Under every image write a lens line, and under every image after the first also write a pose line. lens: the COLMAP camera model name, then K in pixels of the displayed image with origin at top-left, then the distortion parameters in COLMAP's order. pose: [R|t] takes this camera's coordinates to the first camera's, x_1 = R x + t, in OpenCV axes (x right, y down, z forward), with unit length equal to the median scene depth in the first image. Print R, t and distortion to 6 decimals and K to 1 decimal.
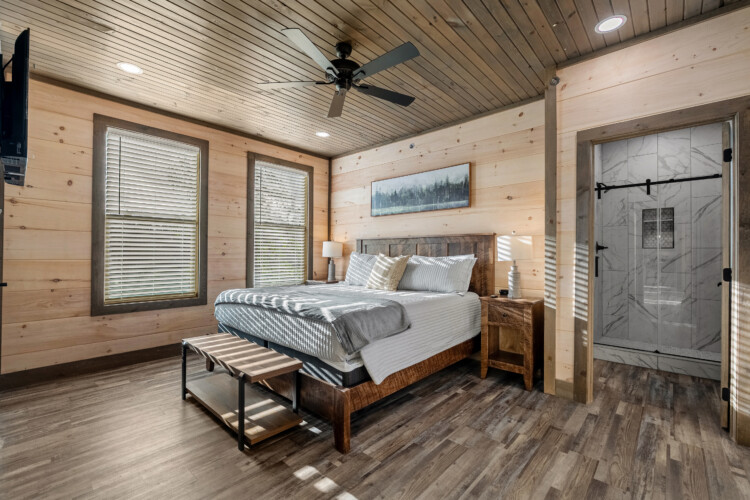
lens RADIAL K [[328.5, 0, 369.4], [0, 328.5, 254.6], [0, 0, 1]] dist [-0.001514, -0.000200]
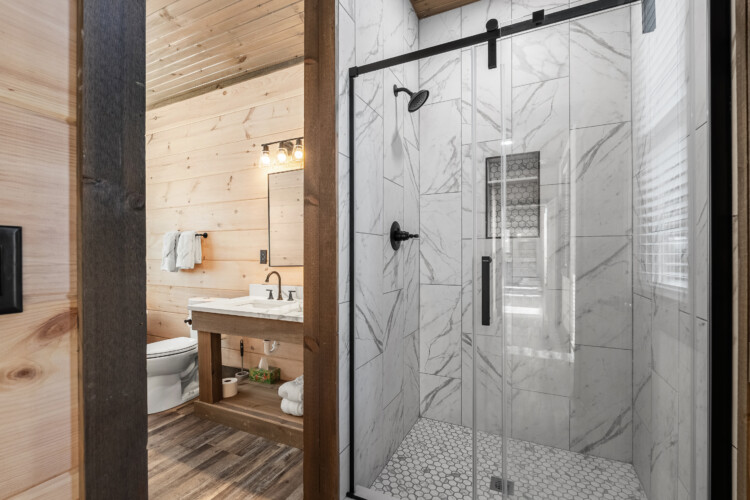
lens RADIAL K [[328.5, 0, 370.8], [0, 328.5, 250.8], [0, 0, 1]] dist [-0.001514, -0.000200]
pose [[0.946504, -0.009859, 0.322543, 0.538075], [0.005580, 0.999884, 0.014190, -0.008244], [-0.322645, -0.011632, 0.946448, 0.622430]]
